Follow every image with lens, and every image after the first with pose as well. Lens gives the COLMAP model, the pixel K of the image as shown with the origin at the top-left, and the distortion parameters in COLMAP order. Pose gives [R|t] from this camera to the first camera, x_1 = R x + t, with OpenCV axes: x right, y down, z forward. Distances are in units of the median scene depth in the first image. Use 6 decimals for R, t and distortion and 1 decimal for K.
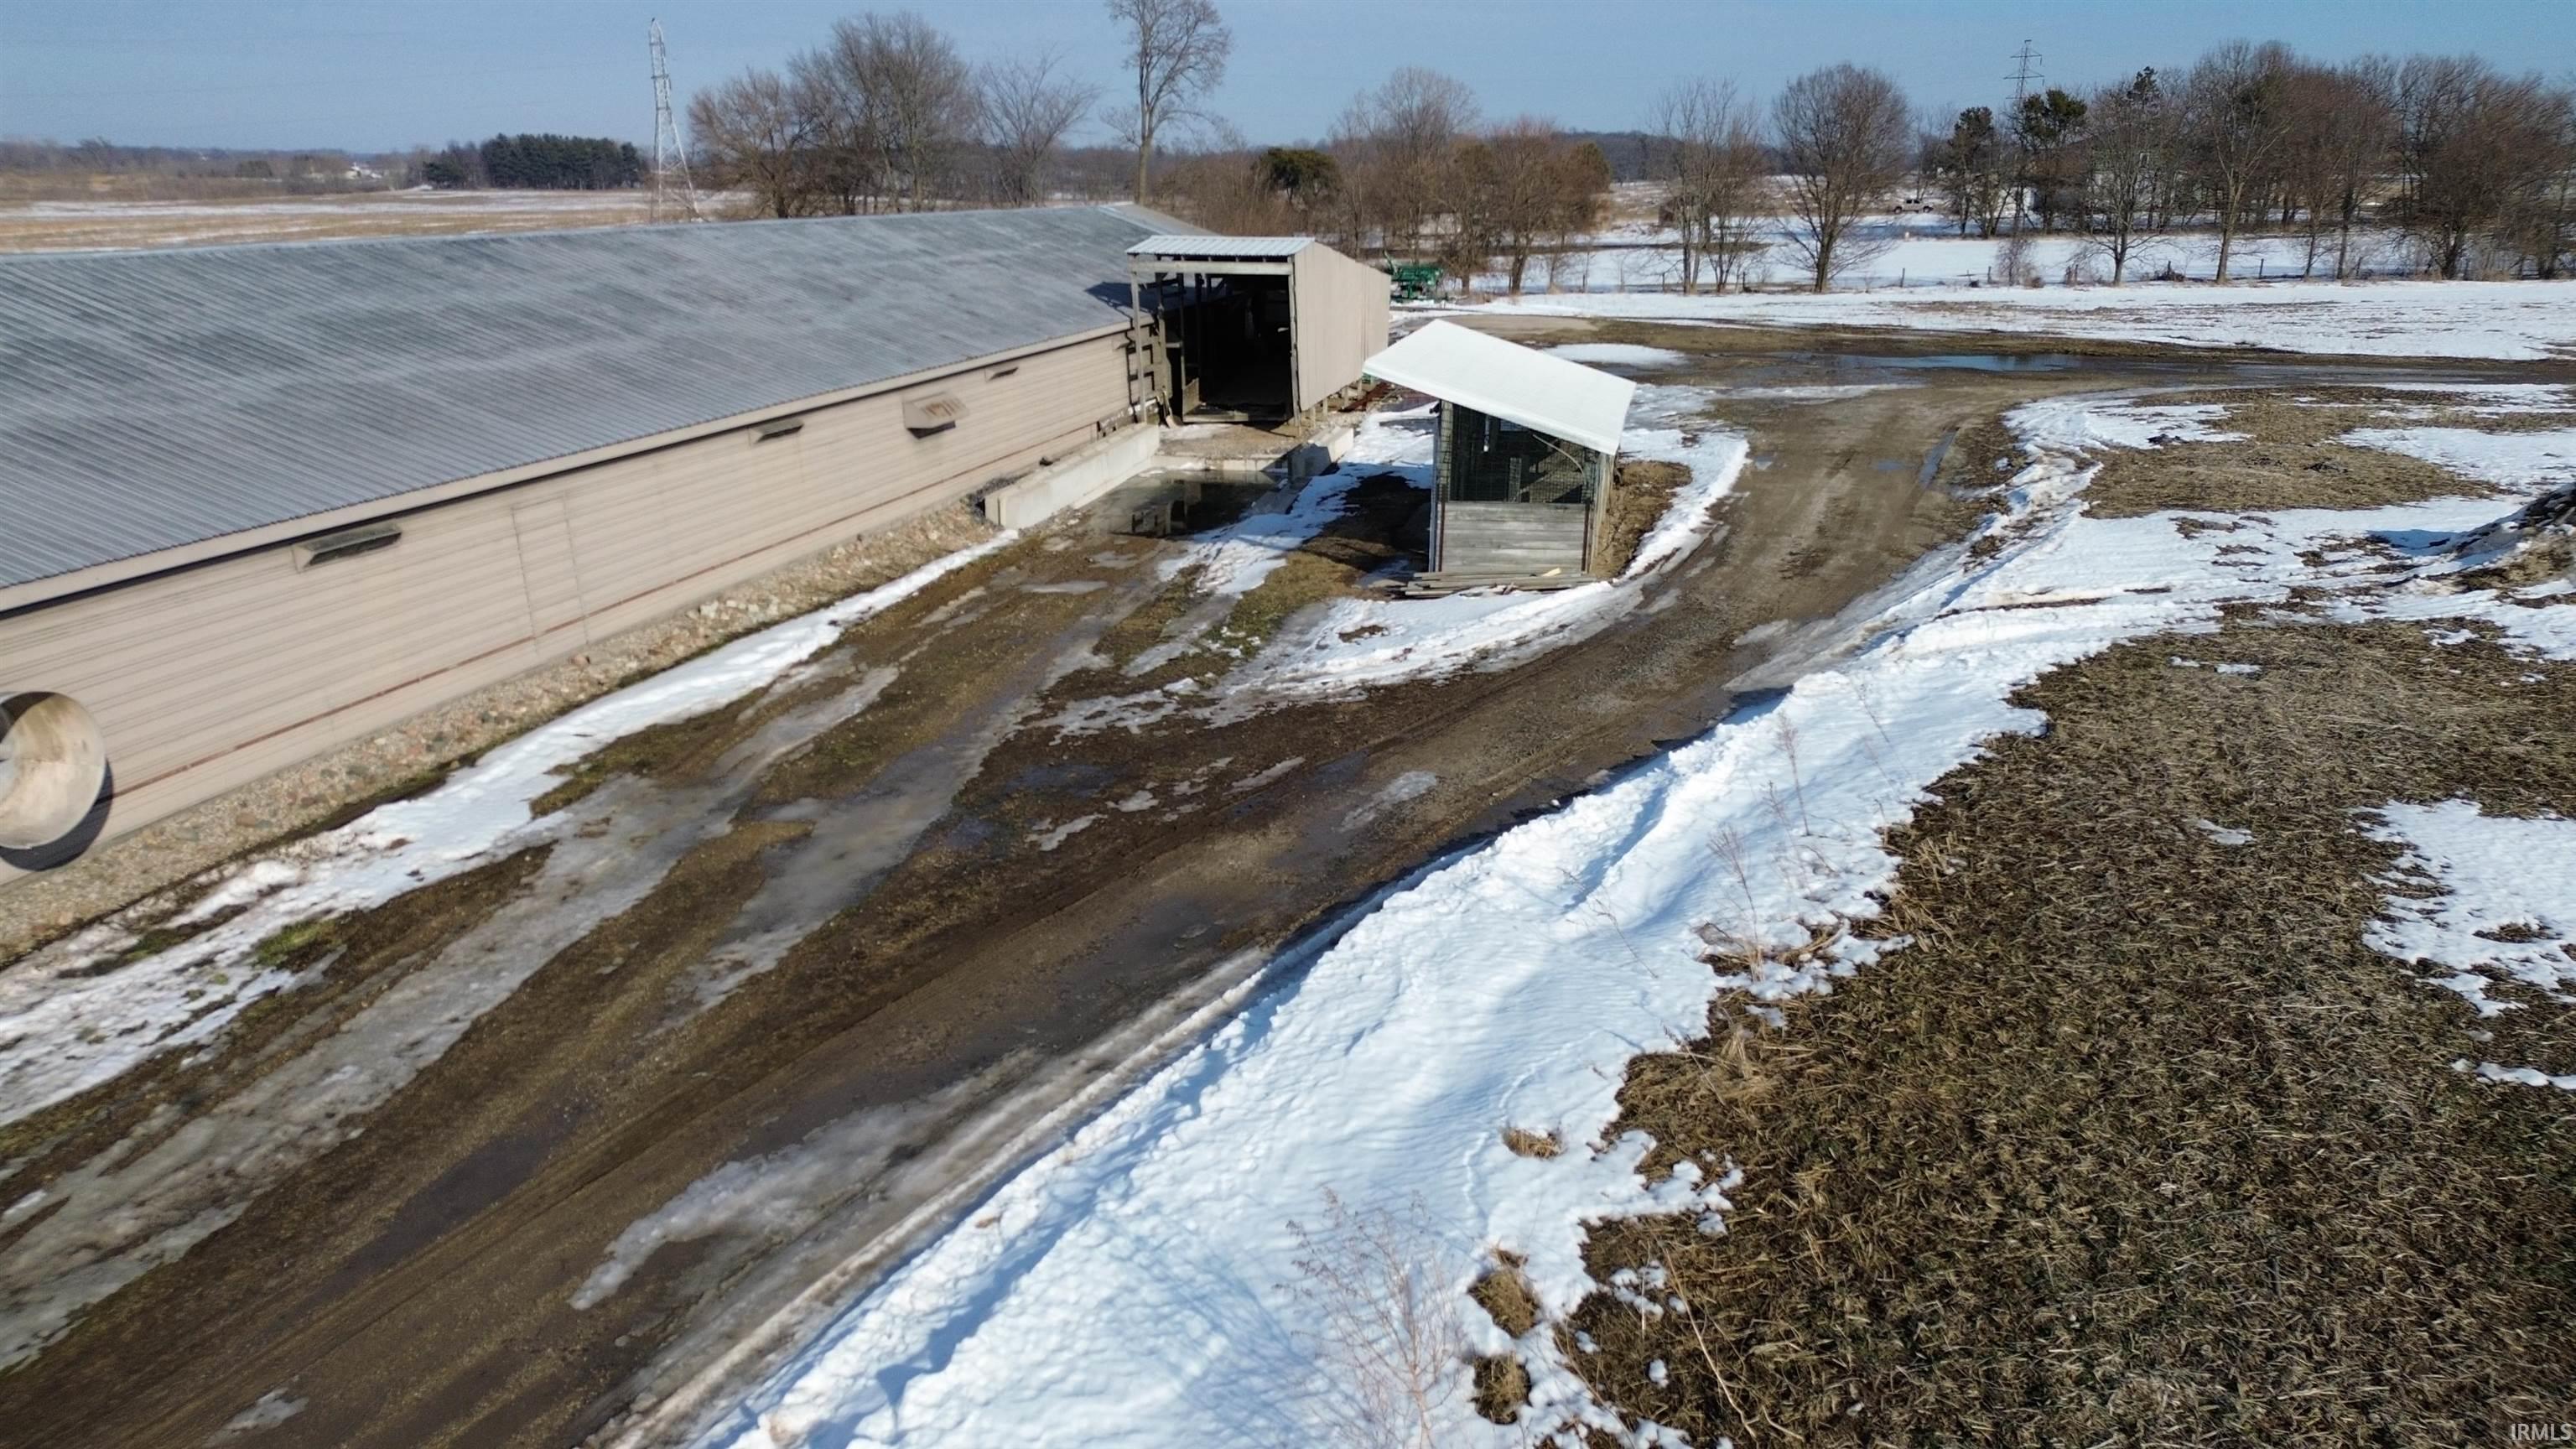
lens RADIAL K [[1809.8, 0, 1288.0], [0, 1809.8, 724.5], [0, 0, 1]] dist [0.080178, -0.077692]
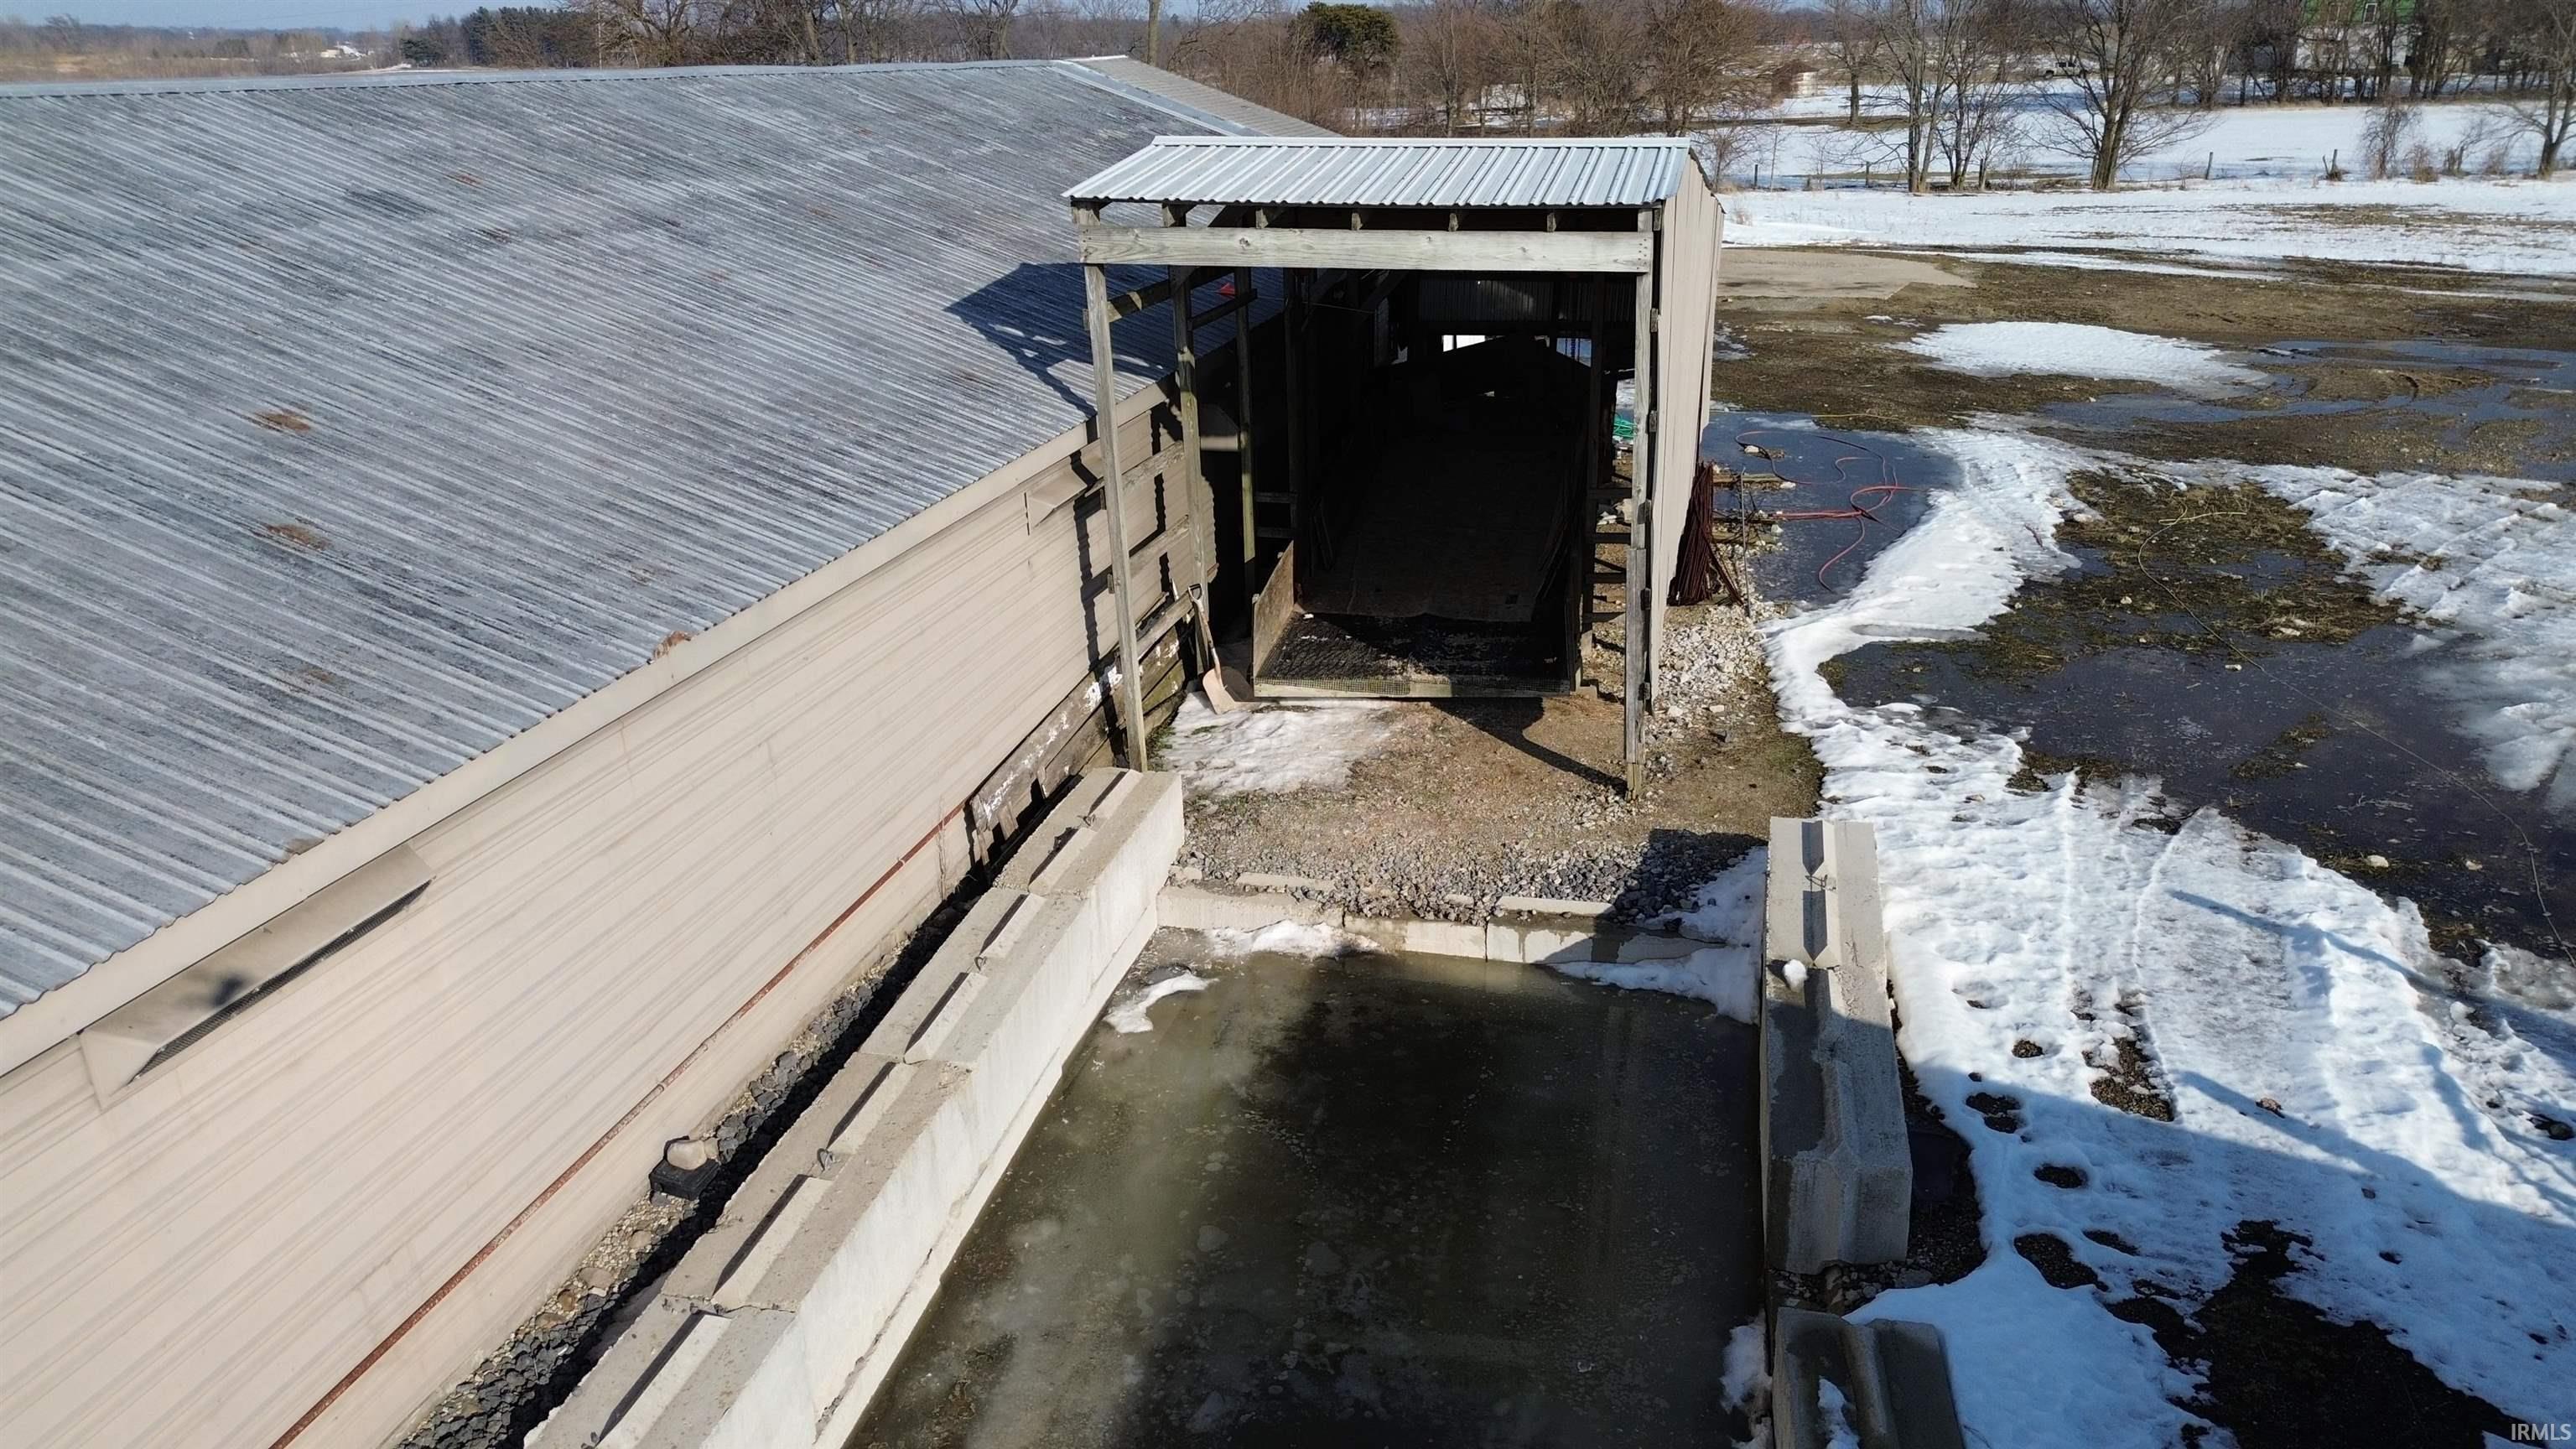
lens RADIAL K [[1809.8, 0, 1288.0], [0, 1809.8, 724.5], [0, 0, 1]] dist [0.080178, -0.077692]
pose [[0.999924, -0.003370, -0.011824, -0.047067], [0.004096, 0.998069, 0.061982, -0.180622], [0.011593, -0.062025, 0.998007, 0.659887]]
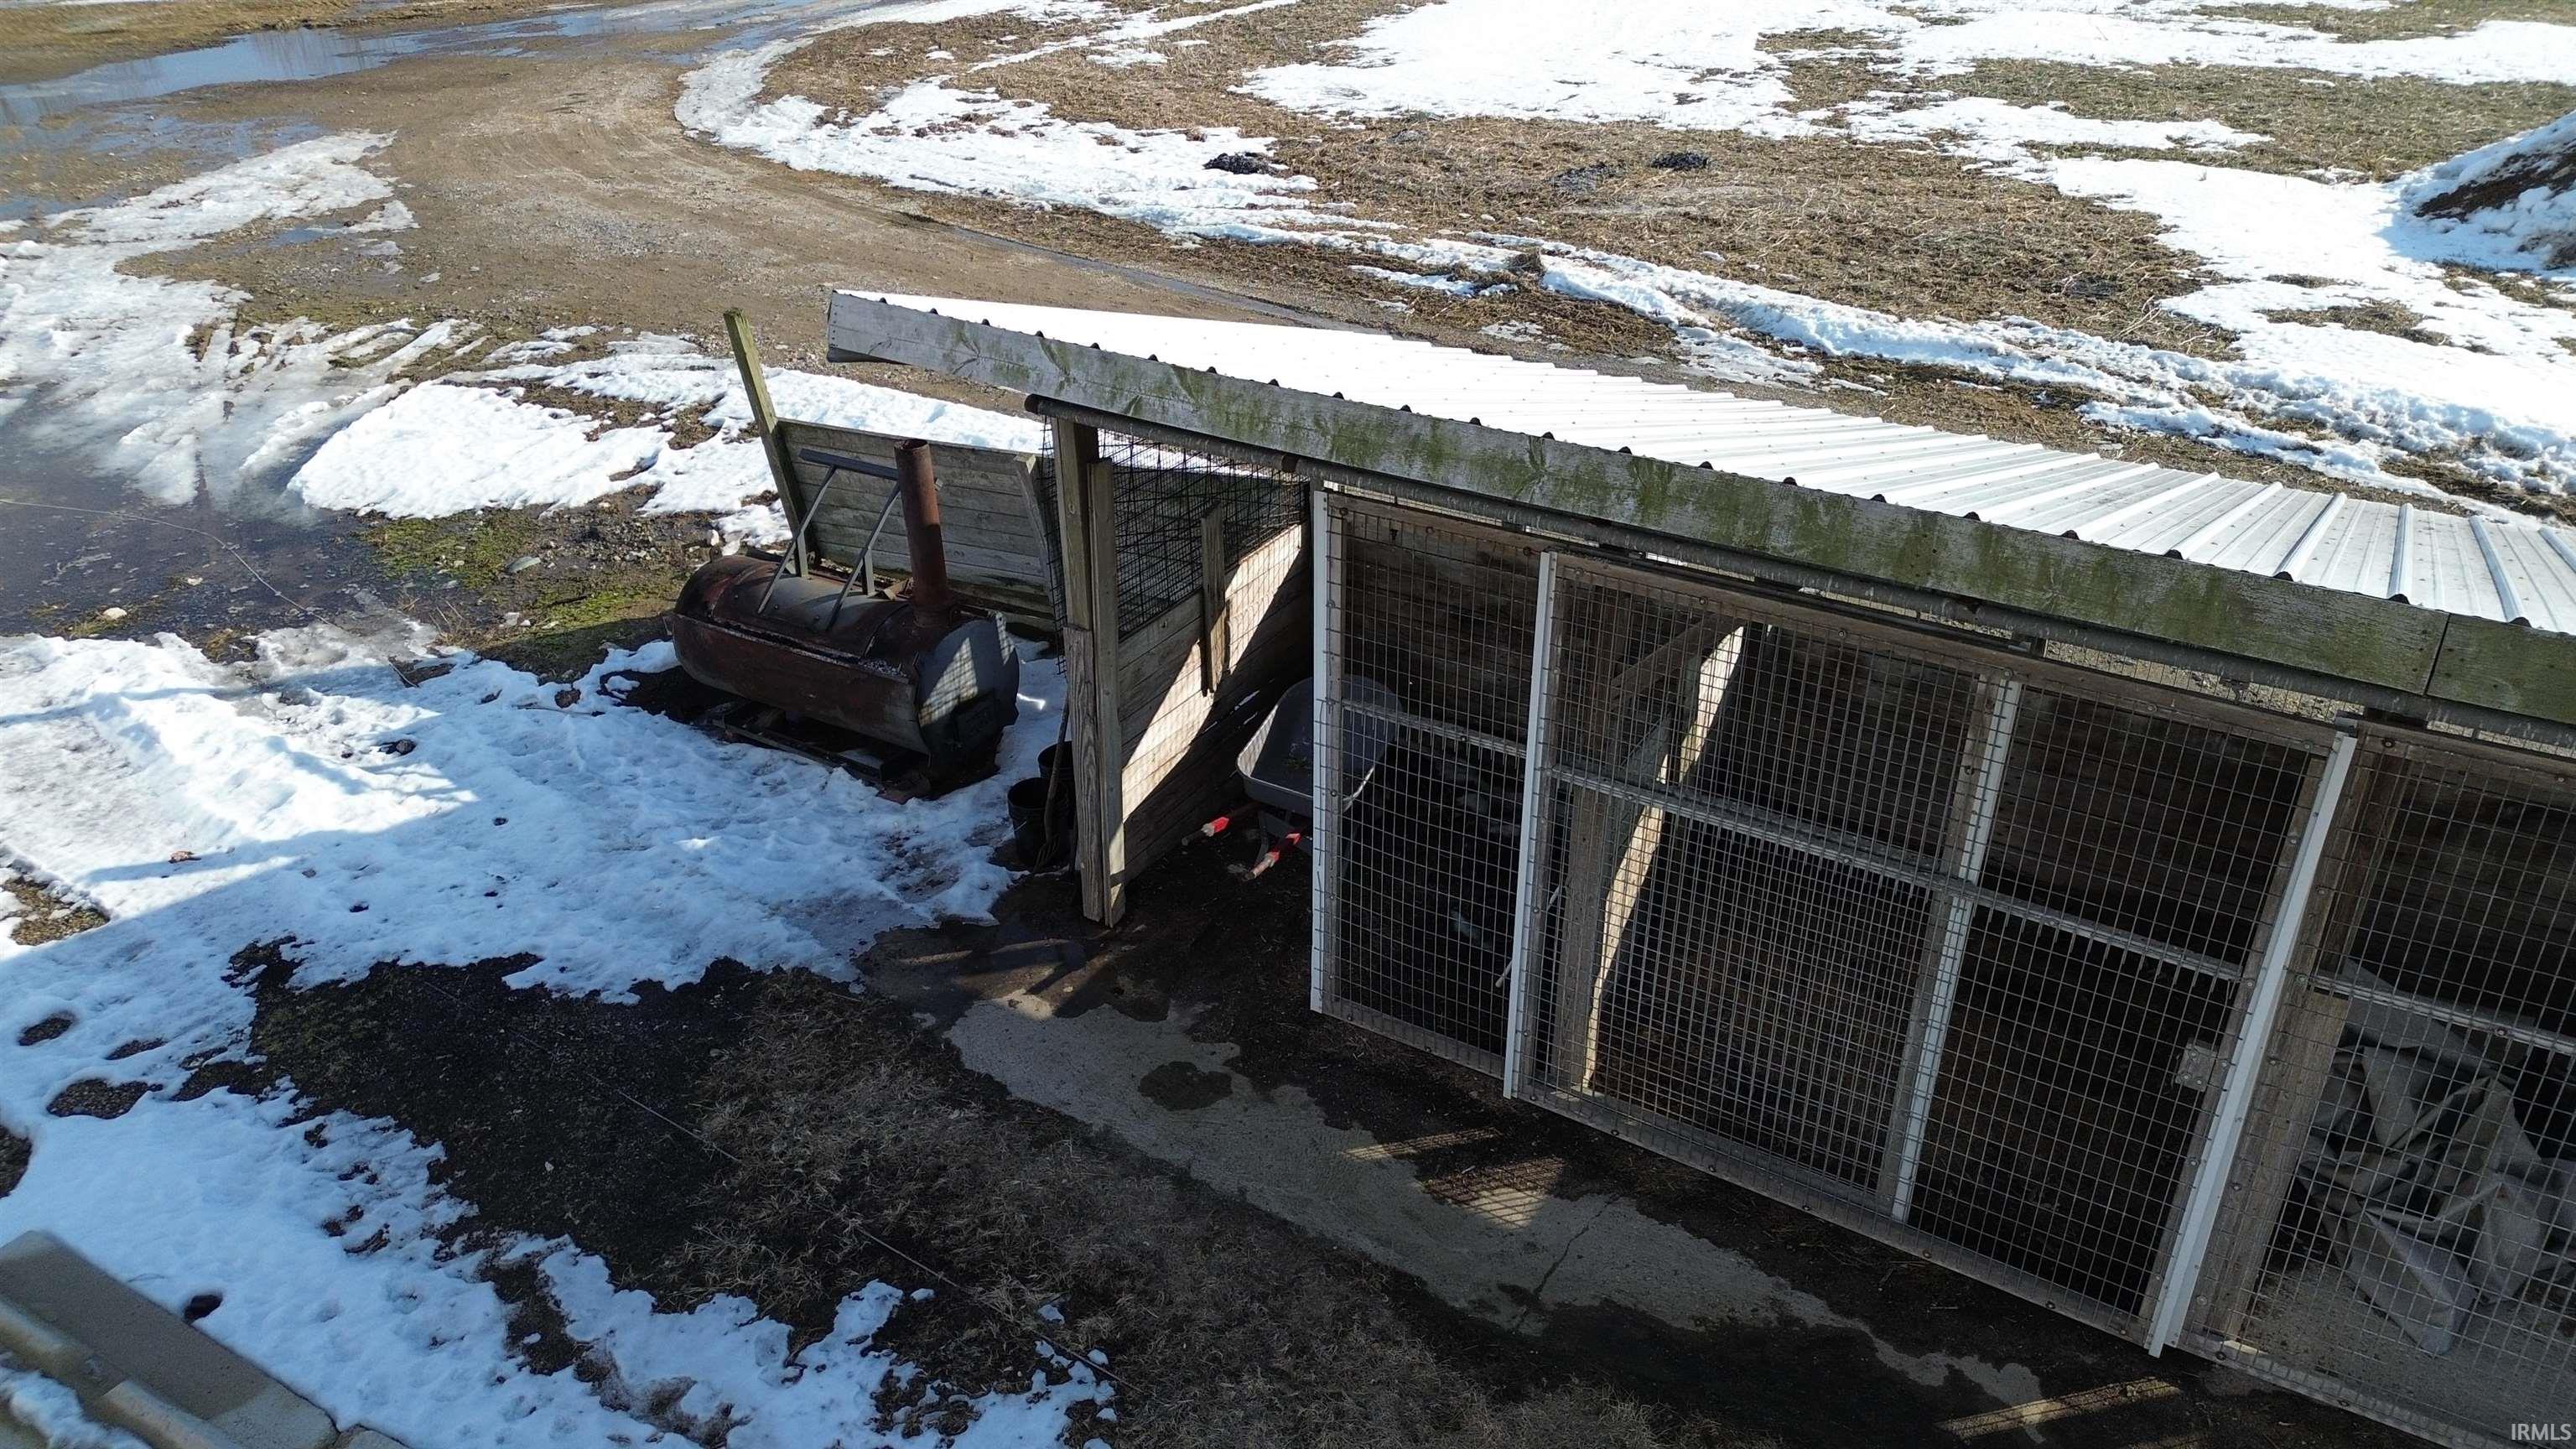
lens RADIAL K [[1809.8, 0, 1288.0], [0, 1809.8, 724.5], [0, 0, 1]] dist [0.080178, -0.077692]
pose [[0.344919, -0.457996, 0.819311, -0.062174], [0.287628, 0.882458, 0.372208, -0.180555], [-0.893477, 0.107275, 0.436109, 0.656830]]
